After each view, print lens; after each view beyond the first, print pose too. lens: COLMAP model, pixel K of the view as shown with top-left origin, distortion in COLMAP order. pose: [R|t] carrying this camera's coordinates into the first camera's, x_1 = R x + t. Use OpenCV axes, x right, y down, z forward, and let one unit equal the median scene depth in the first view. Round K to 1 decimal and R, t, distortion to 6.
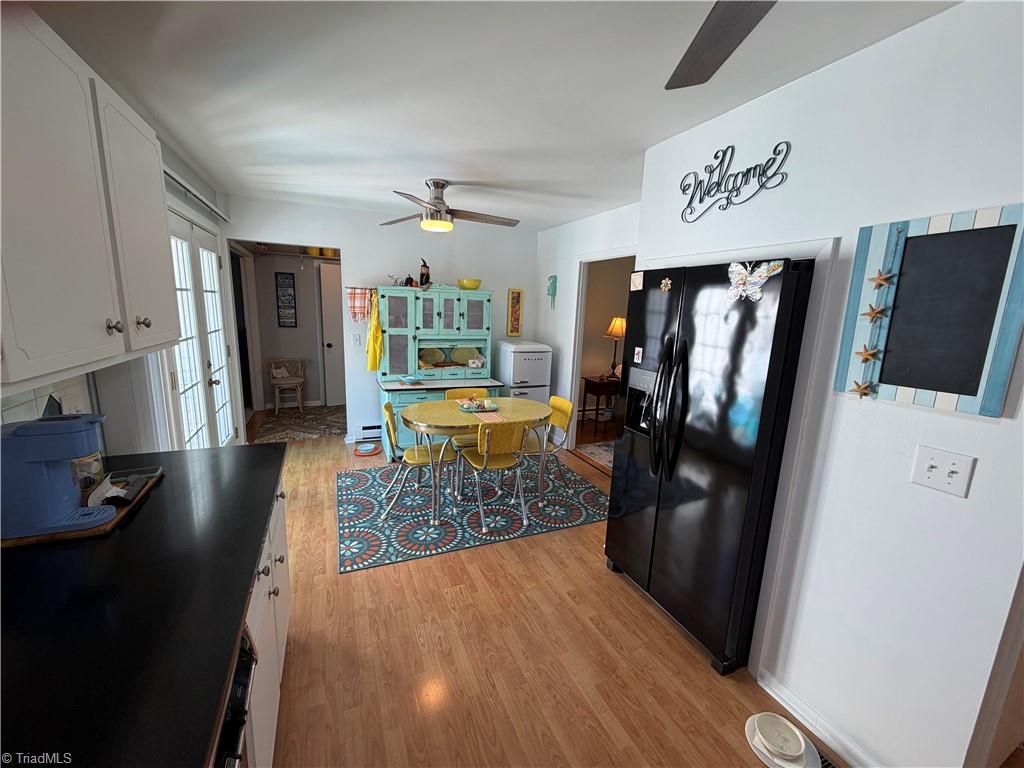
lens RADIAL K [[407.3, 0, 510.5], [0, 407.3, 382.7], [0, 0, 1]] dist [0.000059, -0.000056]
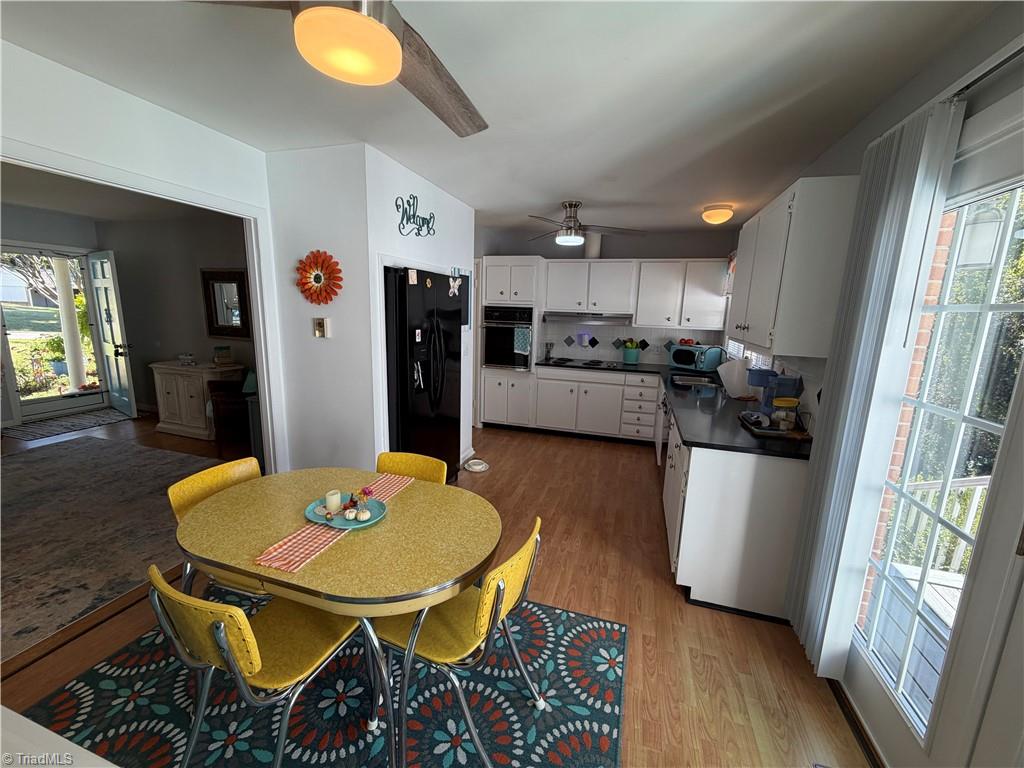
lens RADIAL K [[407.3, 0, 507.7], [0, 407.3, 384.2], [0, 0, 1]] dist [0.000059, -0.000056]
pose [[-0.742769, -0.182992, 0.644056, -0.446118], [0.065551, 0.937431, 0.341945, -0.205012], [-0.666331, 0.296205, -0.684300, 1.033268]]
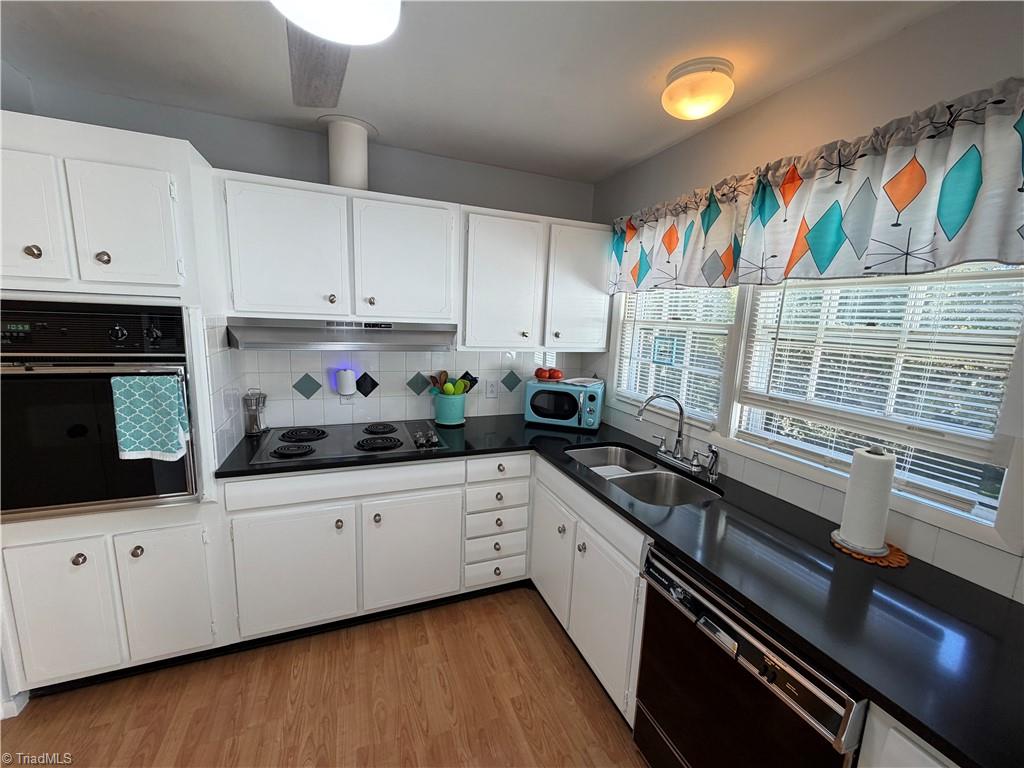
lens RADIAL K [[407.3, 0, 510.9], [0, 407.3, 383.9], [0, 0, 1]] dist [0.000059, -0.000056]
pose [[-0.995832, -0.085734, 0.031132, 0.028927], [-0.069859, 0.936359, 0.344024, -0.075579], [-0.058645, 0.340415, -0.938445, 0.407441]]
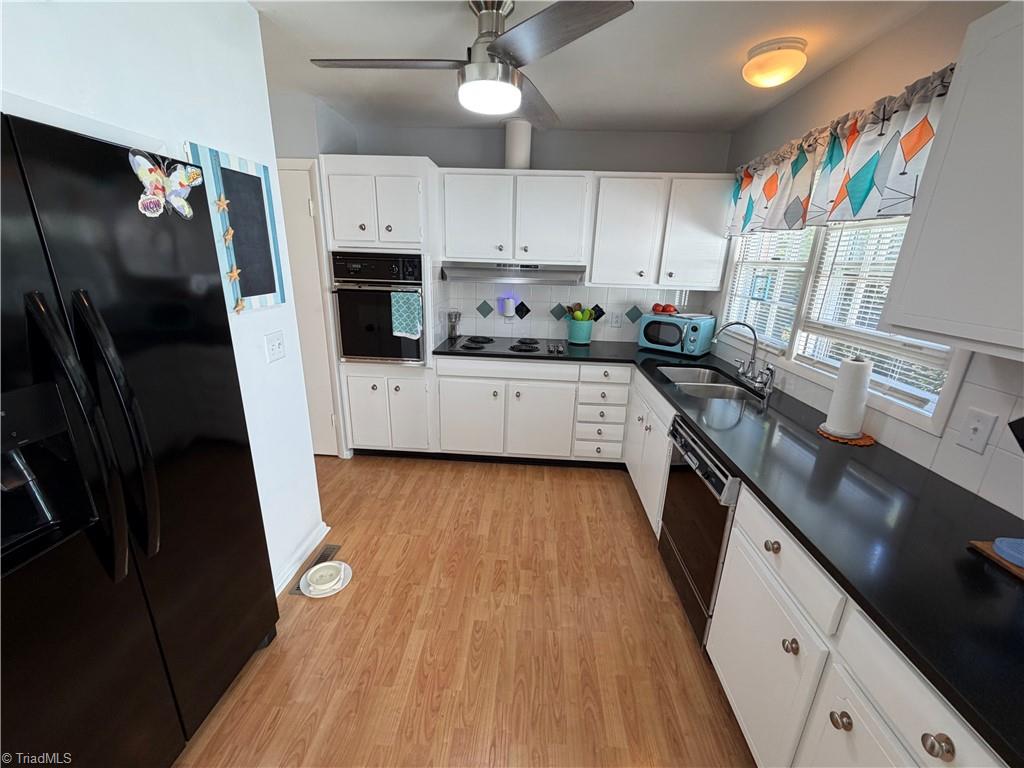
lens RADIAL K [[407.3, 0, 510.5], [0, 407.3, 384.2], [0, 0, 1]] dist [0.000059, -0.000056]
pose [[-0.882024, -0.200364, 0.426483, -0.125151], [0.022154, 0.886457, 0.462280, -0.112942], [-0.470683, 0.417191, -0.777438, 0.610226]]
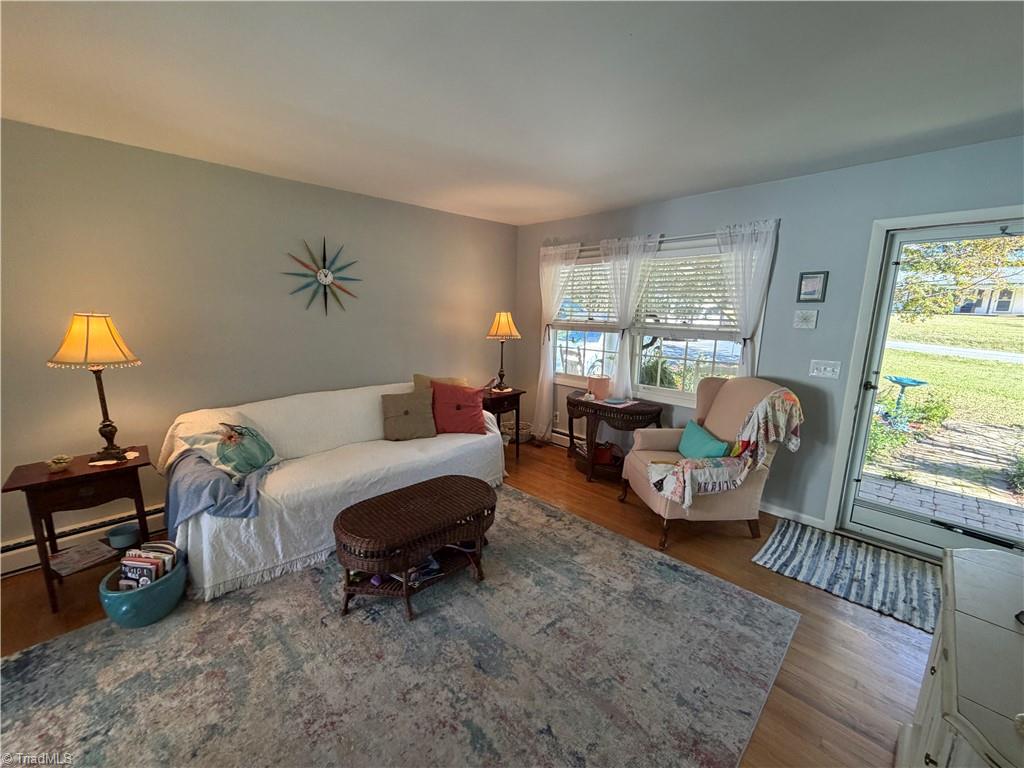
lens RADIAL K [[407.3, 0, 508.9], [0, 407.3, 384.8], [0, 0, 1]] dist [0.000059, -0.000056]
pose [[0.942784, -0.090783, 0.320807, 0.823749], [0.086110, 0.995871, 0.028755, -0.087837], [-0.322092, 0.000515, 0.946708, 0.639496]]
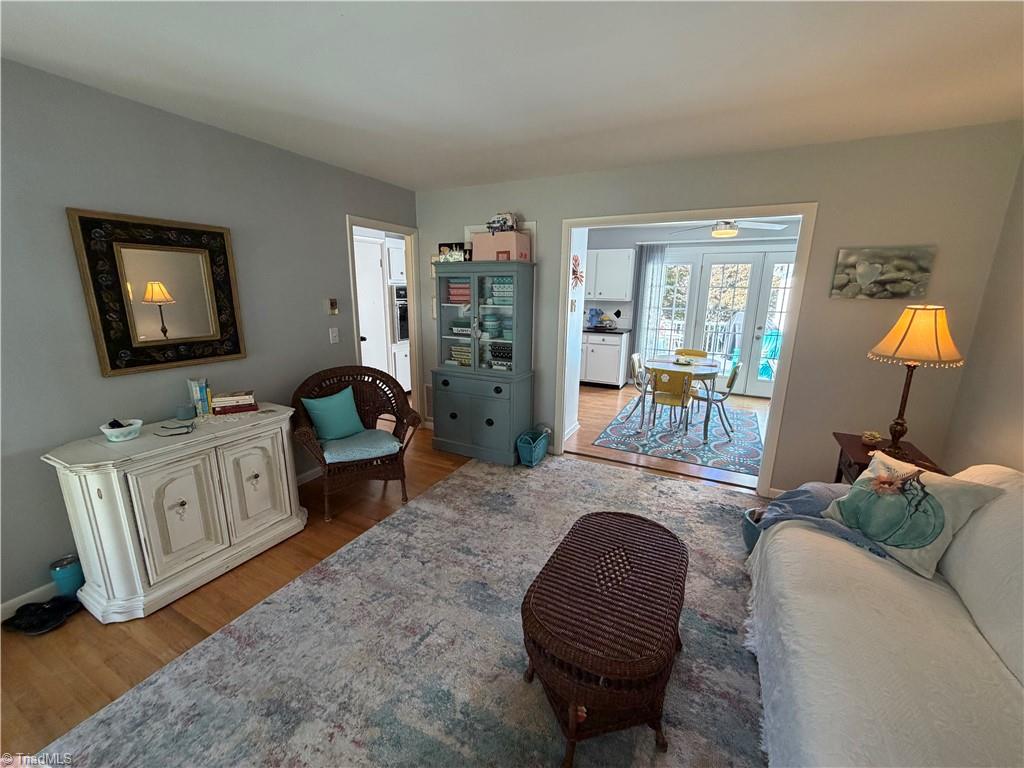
lens RADIAL K [[407.3, 0, 511.4], [0, 407.3, 384.8], [0, 0, 1]] dist [0.000059, -0.000056]
pose [[-0.781181, 0.088538, -0.617994, 1.264818], [-0.157135, 0.930140, 0.331886, -0.229292], [0.604205, 0.356372, -0.712696, 1.537028]]
